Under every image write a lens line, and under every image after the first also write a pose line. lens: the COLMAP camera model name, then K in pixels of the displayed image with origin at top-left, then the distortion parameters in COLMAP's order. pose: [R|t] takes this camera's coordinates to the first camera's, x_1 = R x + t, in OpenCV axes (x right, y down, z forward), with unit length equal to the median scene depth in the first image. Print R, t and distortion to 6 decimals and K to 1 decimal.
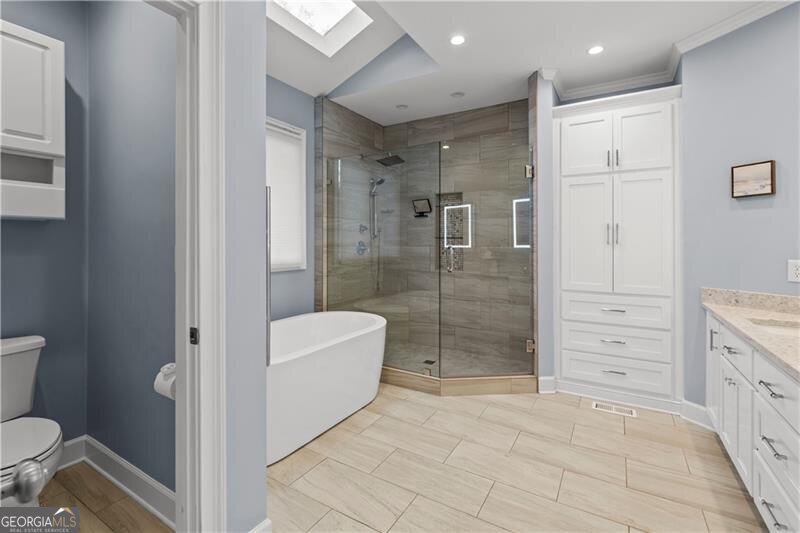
lens RADIAL K [[364.8, 0, 399.0], [0, 364.8, 243.3], [0, 0, 1]] dist [-0.001127, 0.000044]
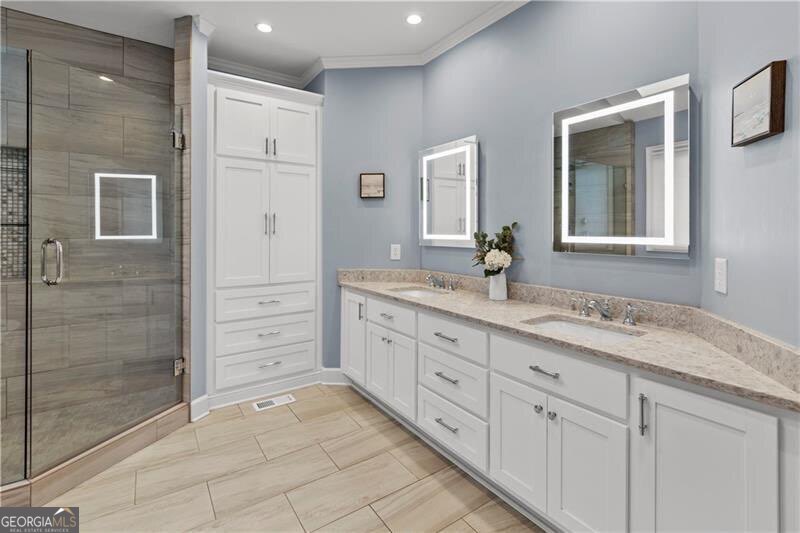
lens RADIAL K [[368.3, 0, 398.7], [0, 368.3, 231.3], [0, 0, 1]] dist [0.001171, -0.000347]
pose [[0.418296, -0.001746, 0.908309, -0.169919], [0.000925, 0.999998, 0.001497, -0.006941], [-0.908310, 0.000214, 0.418297, 0.274218]]
